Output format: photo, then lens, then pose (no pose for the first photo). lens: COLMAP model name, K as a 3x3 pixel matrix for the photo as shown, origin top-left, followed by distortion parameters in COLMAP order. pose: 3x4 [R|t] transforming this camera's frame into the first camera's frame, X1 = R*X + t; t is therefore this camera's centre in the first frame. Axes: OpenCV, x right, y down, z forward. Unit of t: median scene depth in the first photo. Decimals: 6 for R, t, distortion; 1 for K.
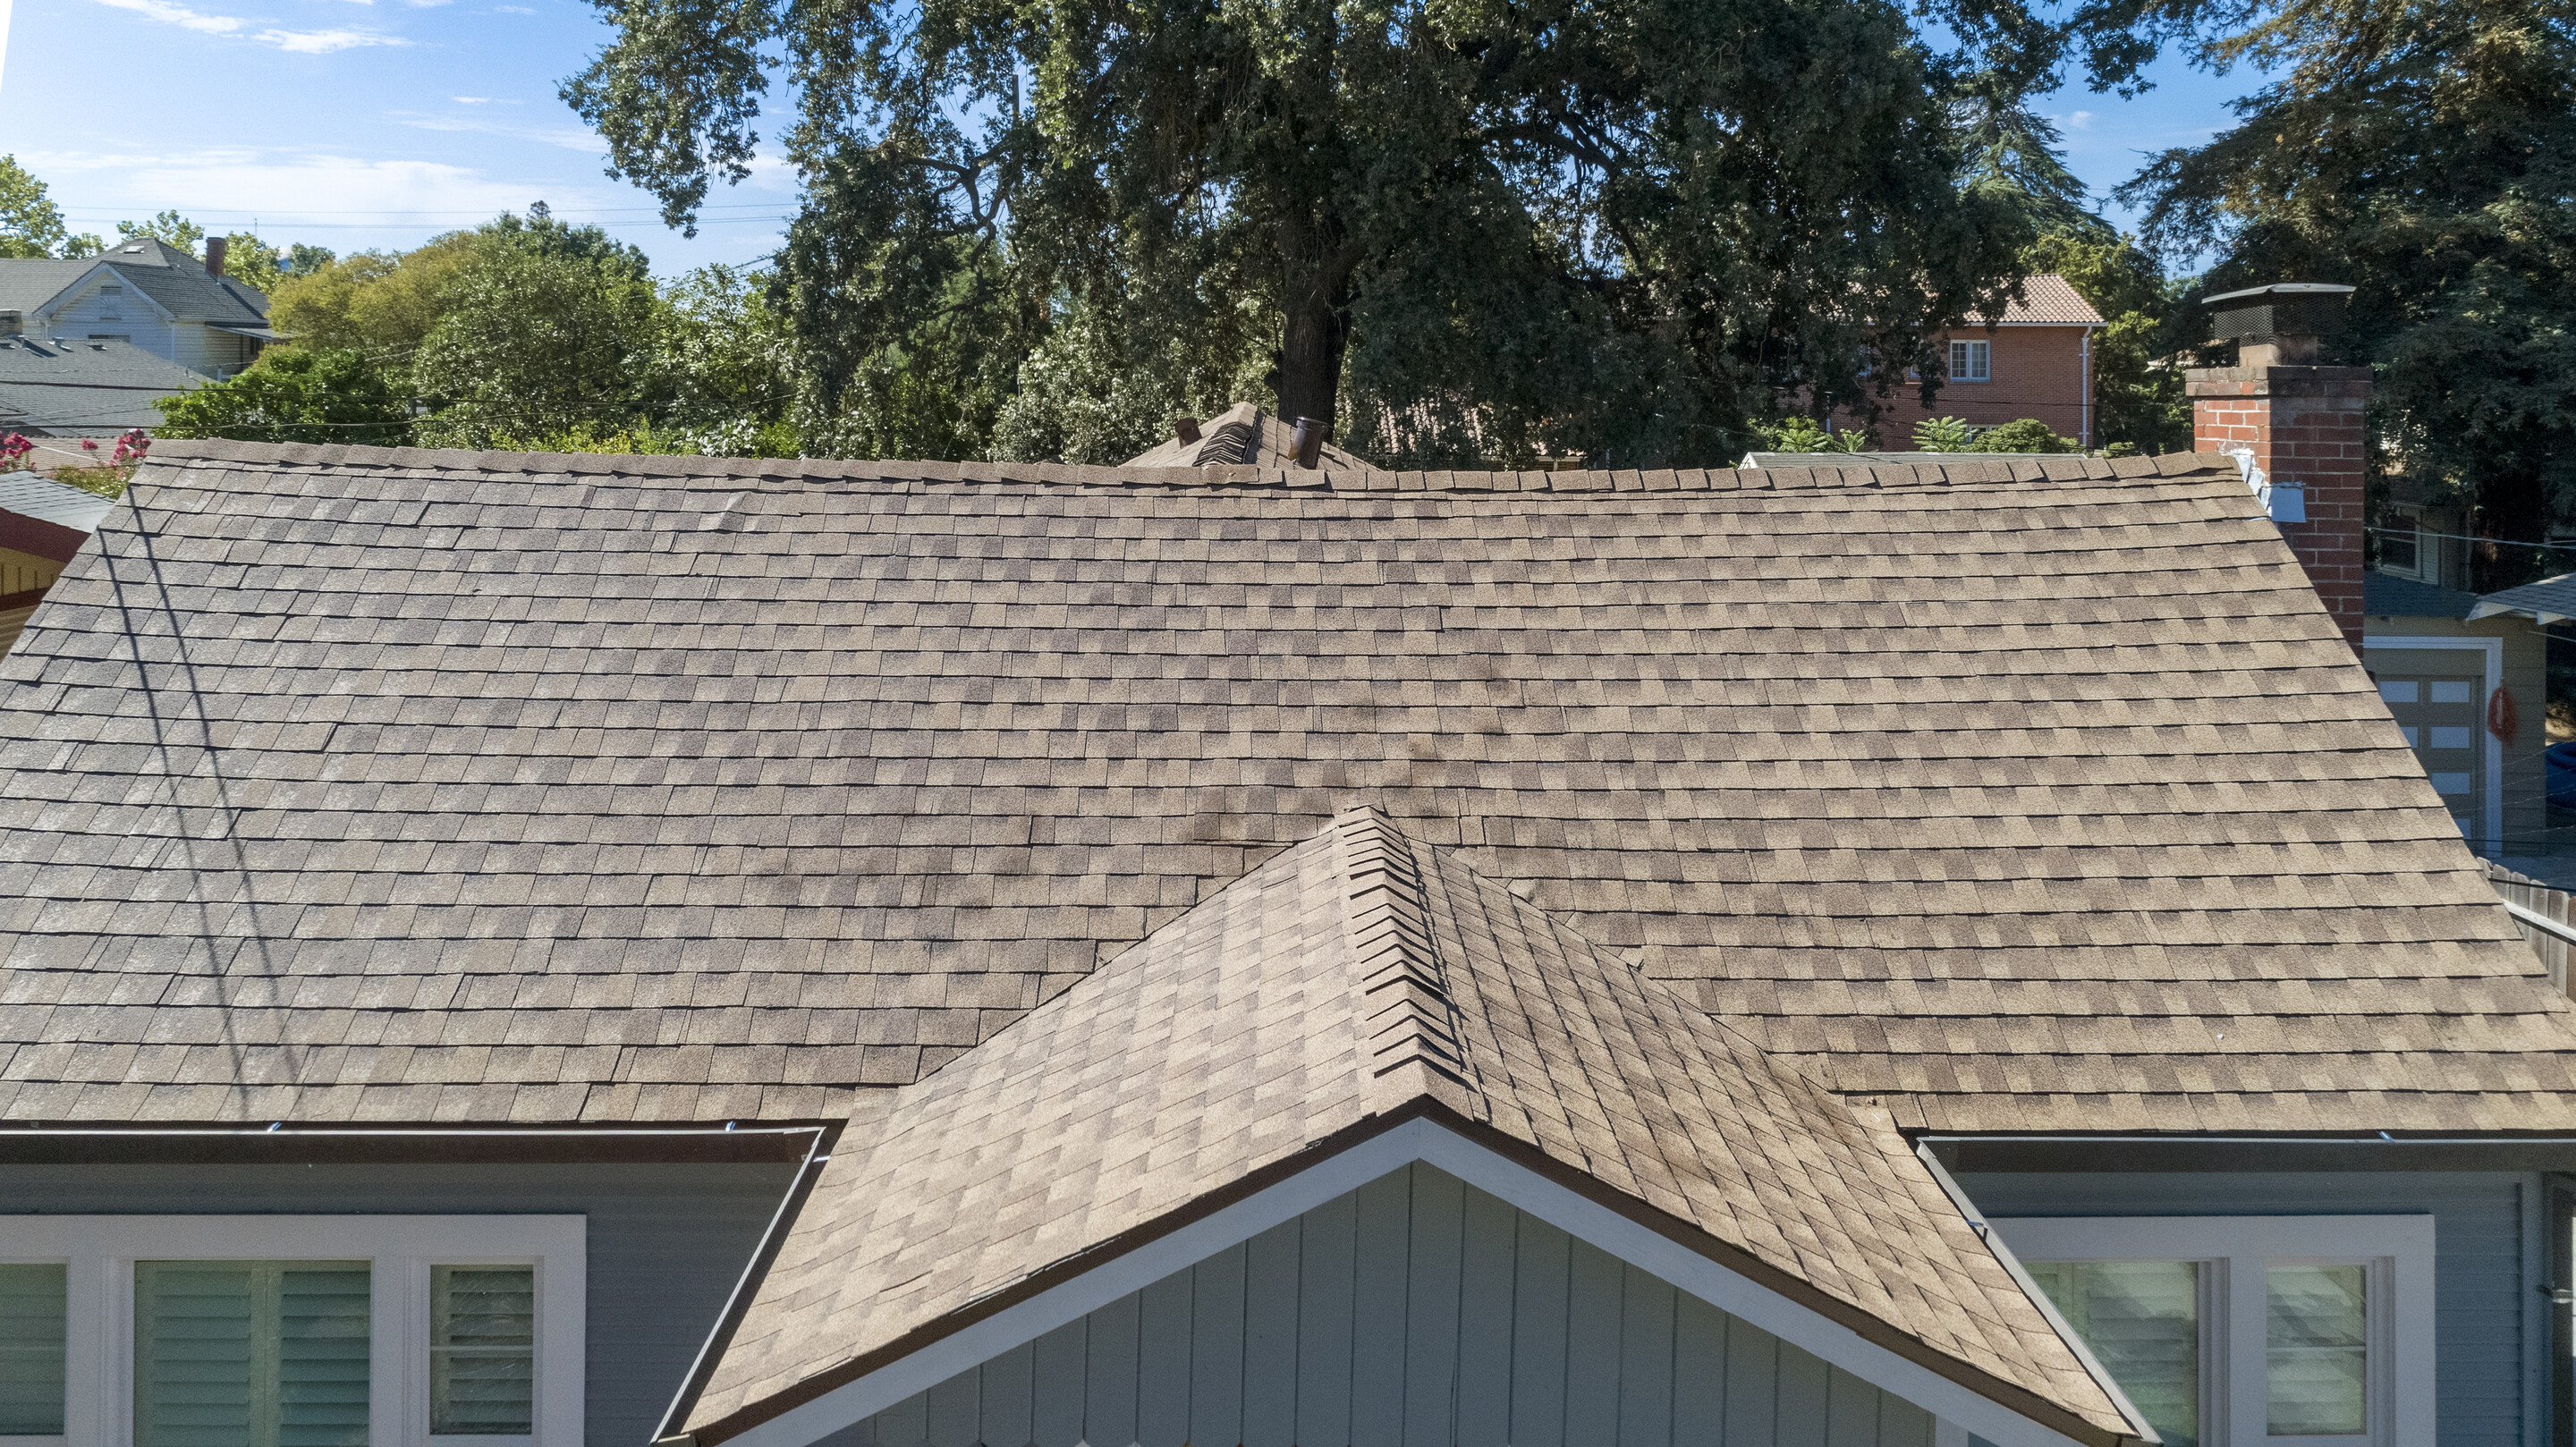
lens RADIAL K [[1734.1, 0, 1303.8], [0, 1734.1, 468.9], [0, 0, 1]] dist [-0.004116, 0.004860]
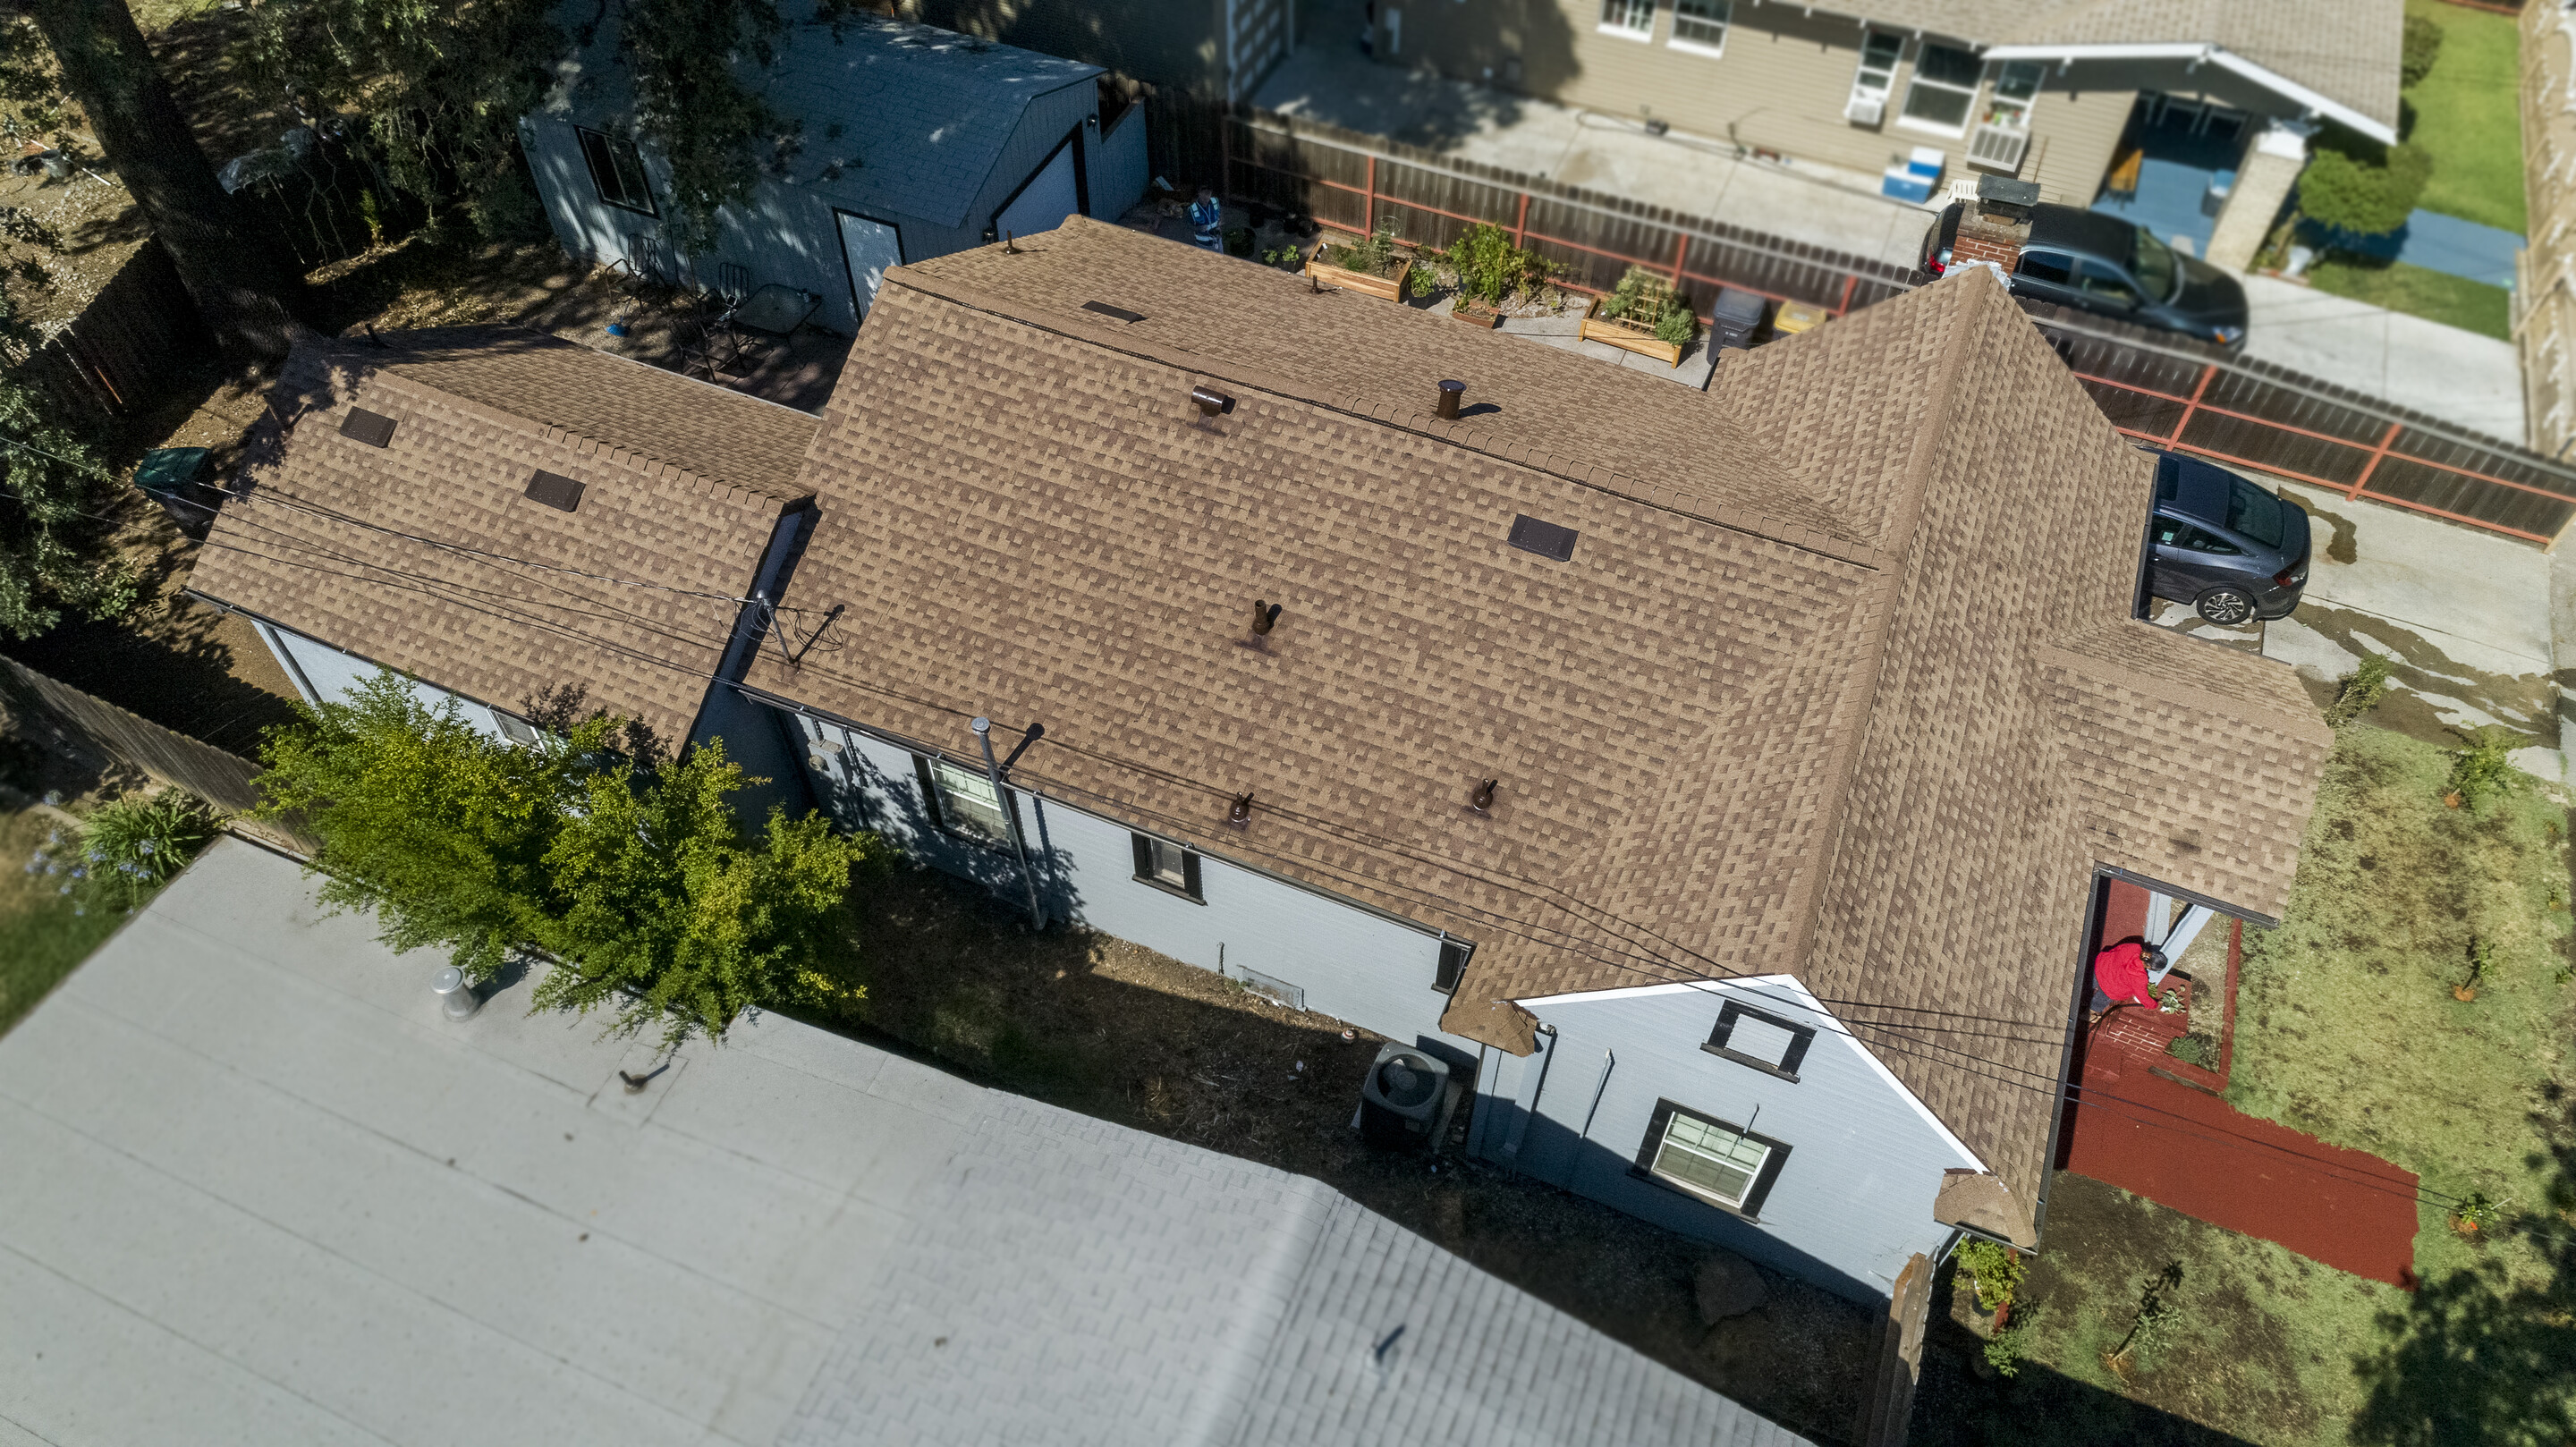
lens RADIAL K [[1718.1, 0, 1288.8], [0, 1718.1, 725.1], [0, 0, 1]] dist [-0.003176, 0.002054]
pose [[0.400365, -0.713170, 0.575410, -1.873739], [0.028185, 0.637220, 0.770167, -1.655062], [-0.915922, -0.292130, 0.275221, 1.227783]]
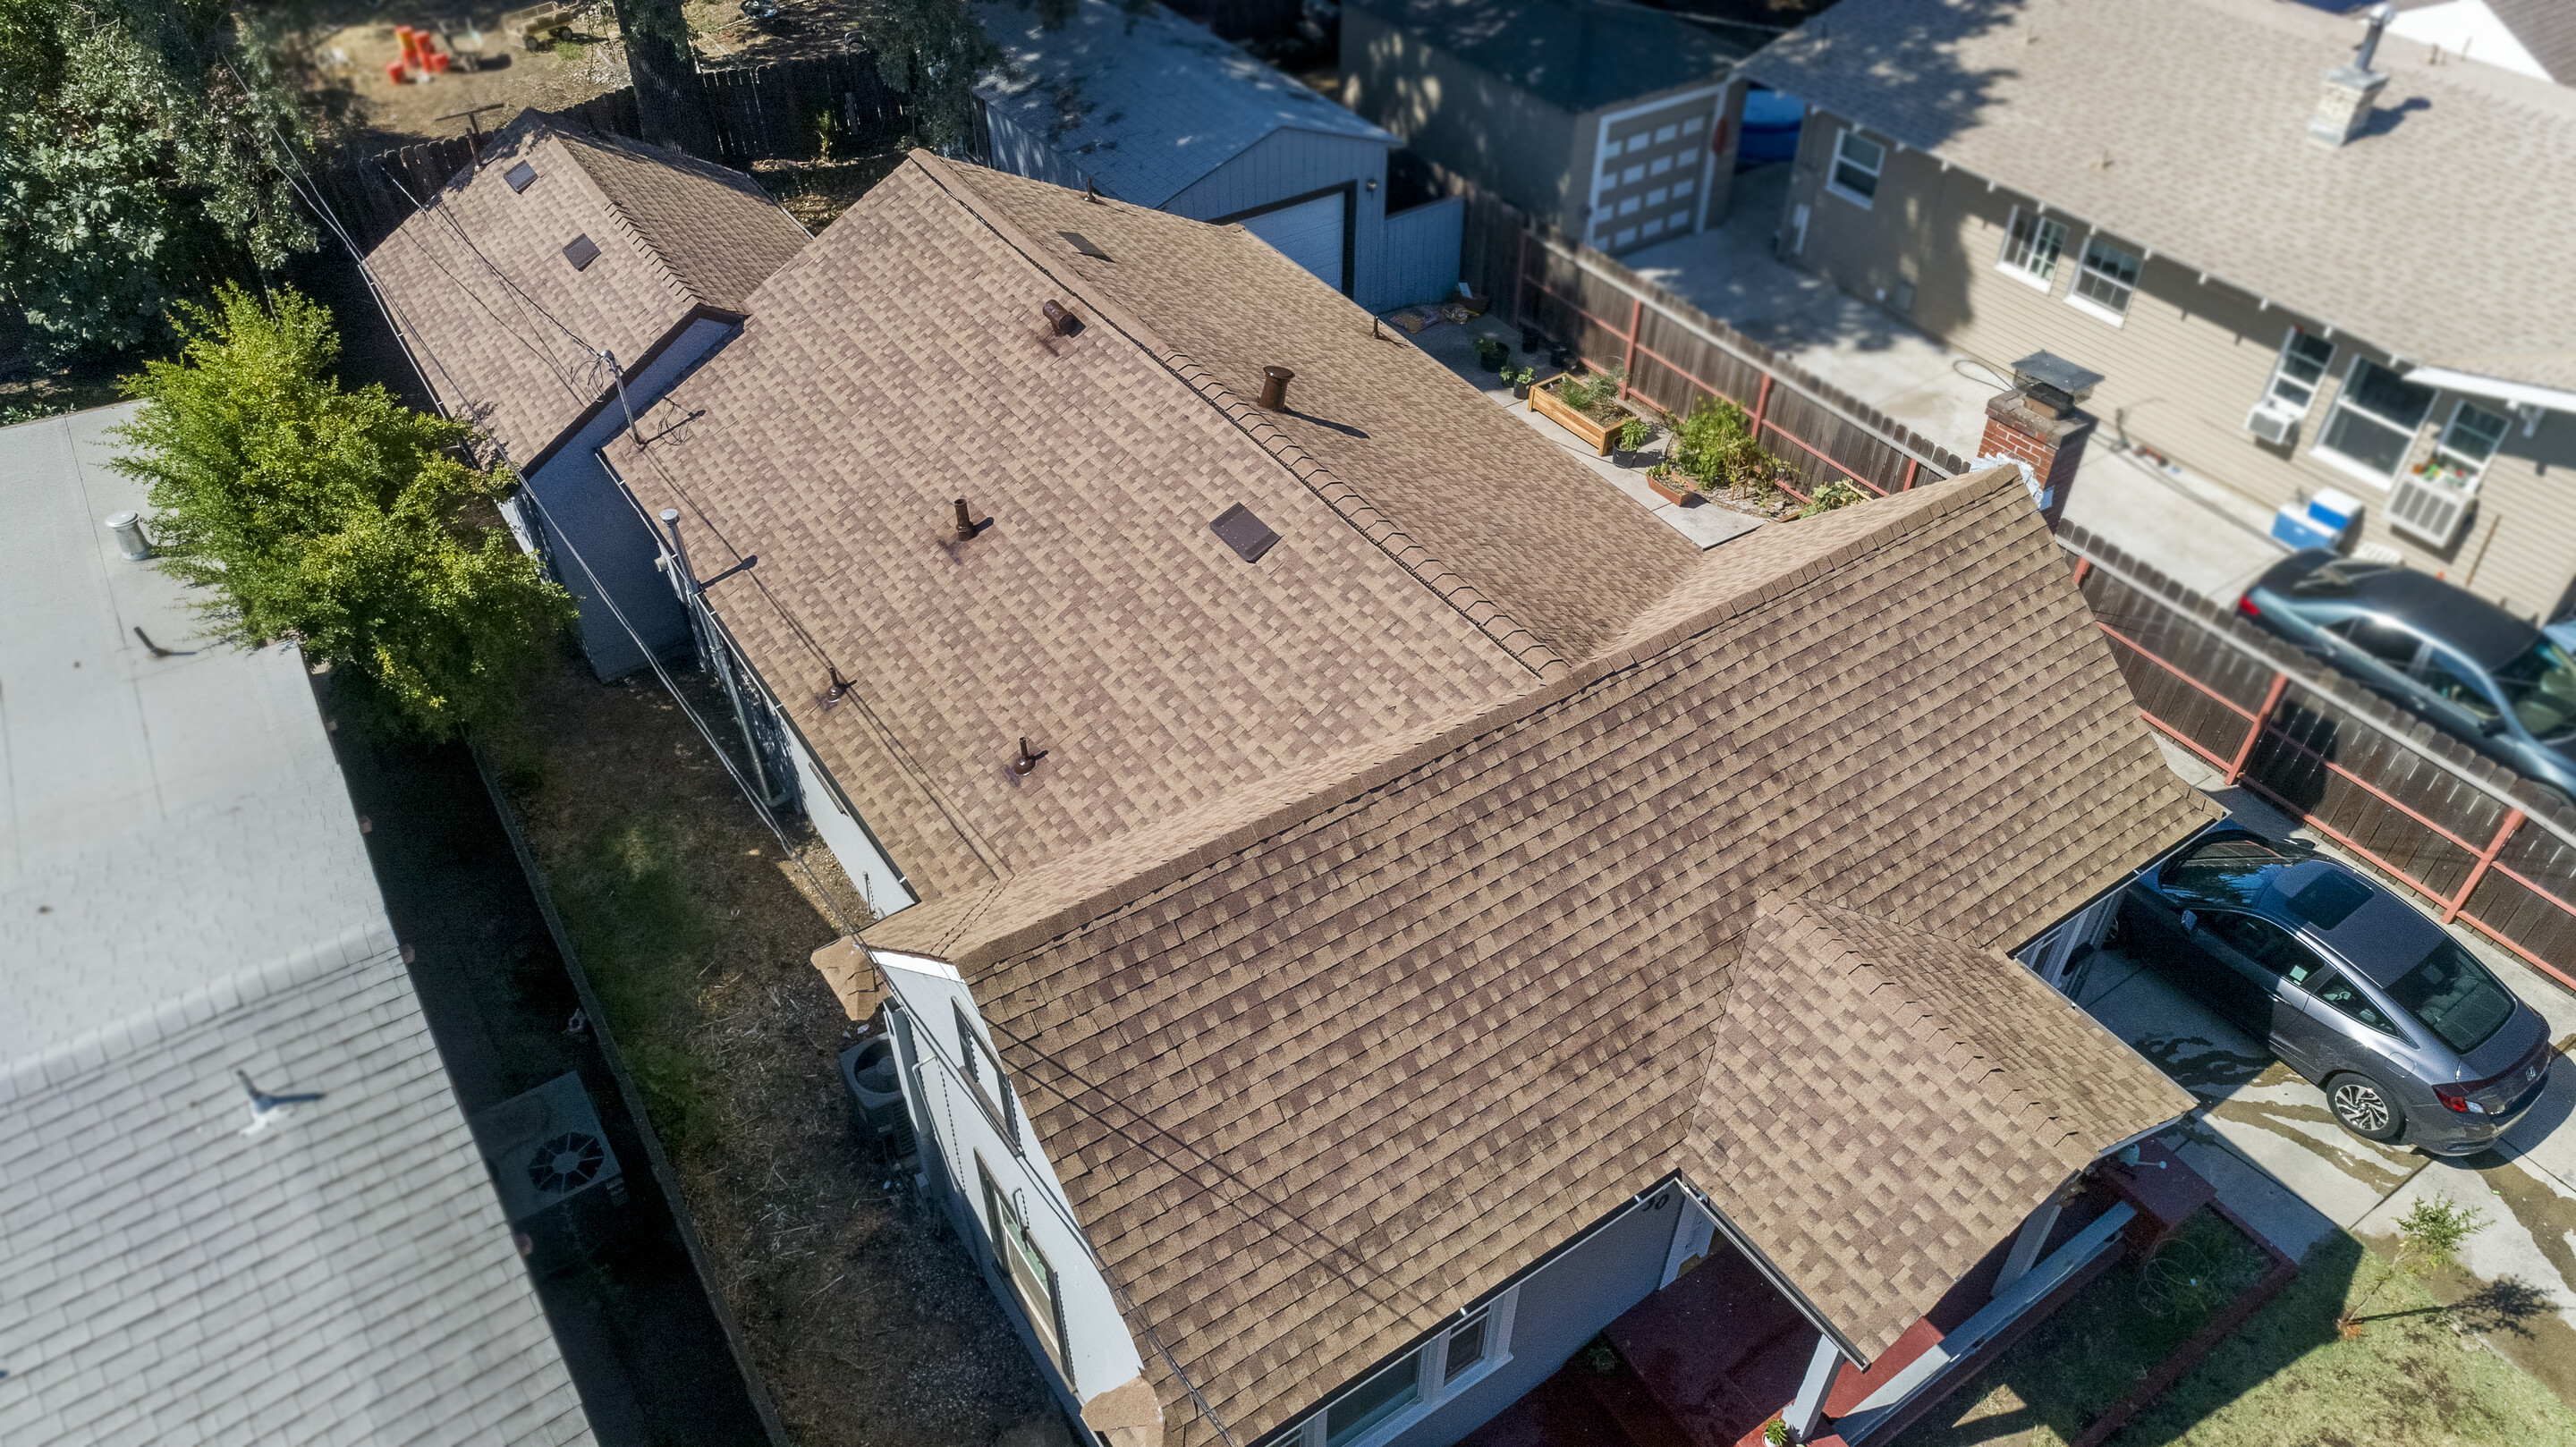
lens RADIAL K [[1720.6, 0, 1288.0], [0, 1720.6, 723.5], [0, 0, 1]] dist [-0.002678, 0.003196]
pose [[0.833186, -0.367228, 0.413454, -1.061664], [0.022107, 0.769188, 0.638640, -1.105344], [-0.552551, -0.522966, 0.648995, 0.160439]]
